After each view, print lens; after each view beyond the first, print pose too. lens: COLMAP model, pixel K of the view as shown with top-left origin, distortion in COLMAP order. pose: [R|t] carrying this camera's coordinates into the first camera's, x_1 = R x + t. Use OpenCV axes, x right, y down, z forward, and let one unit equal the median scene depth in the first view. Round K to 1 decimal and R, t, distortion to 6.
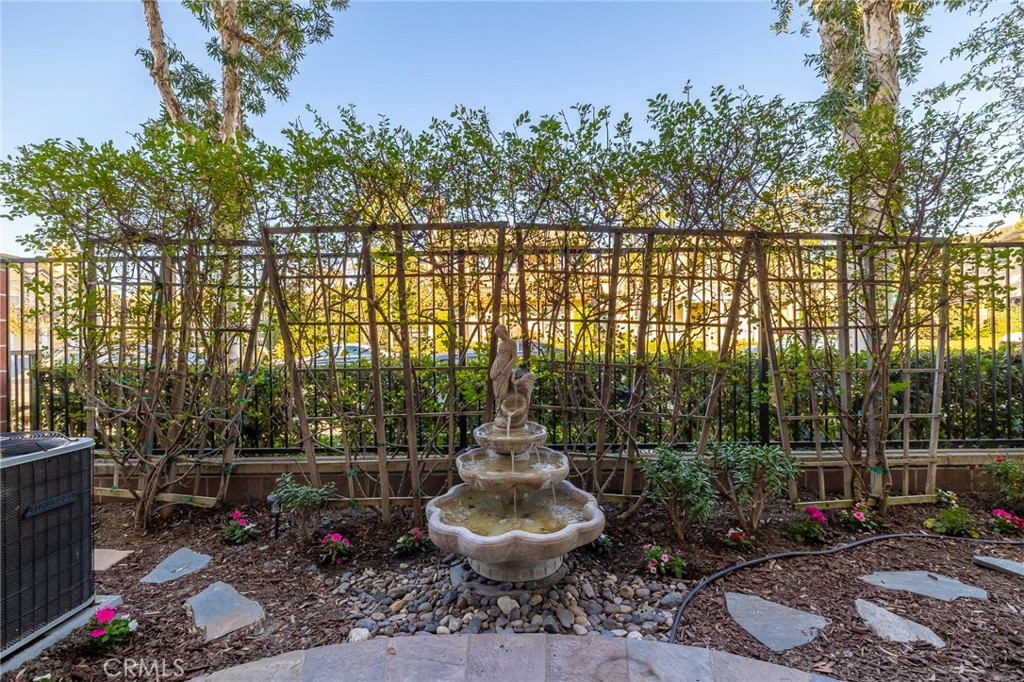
lens RADIAL K [[463.0, 0, 512.0], [0, 463.0, 341.0], [0, 0, 1]] dist [-0.003457, -0.000430]
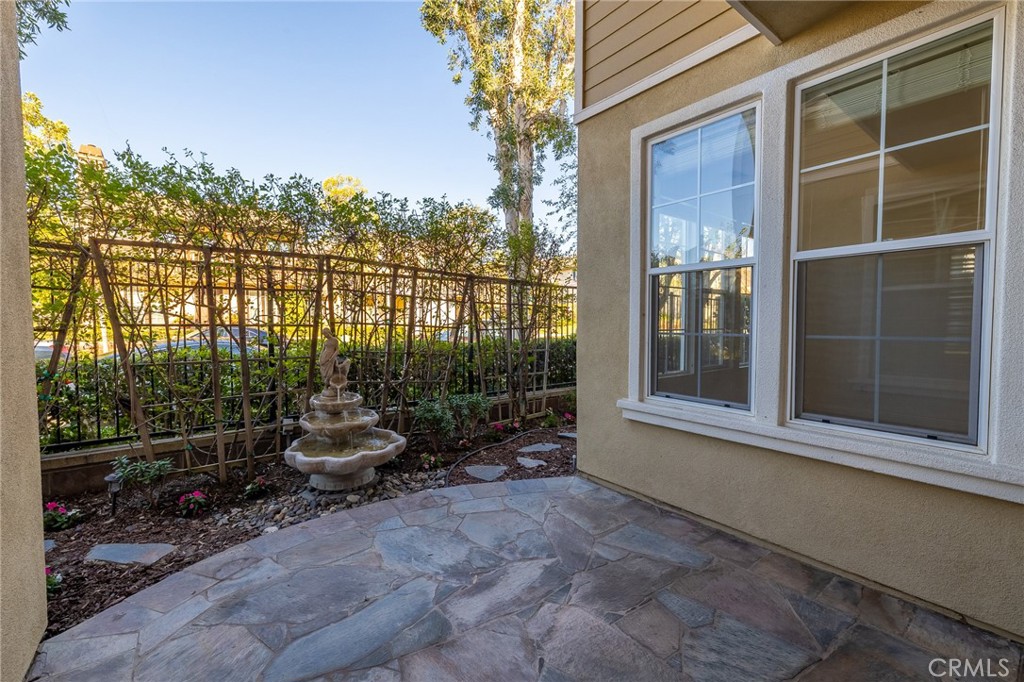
lens RADIAL K [[435.9, 0, 512.0], [0, 435.9, 341.0], [0, 0, 1]] dist [0.000215, 0.000041]
pose [[0.789531, -0.014983, 0.613528, -0.434044], [-0.008974, 0.999313, 0.035952, -0.051257], [-0.613645, -0.033890, 0.788854, -0.485425]]
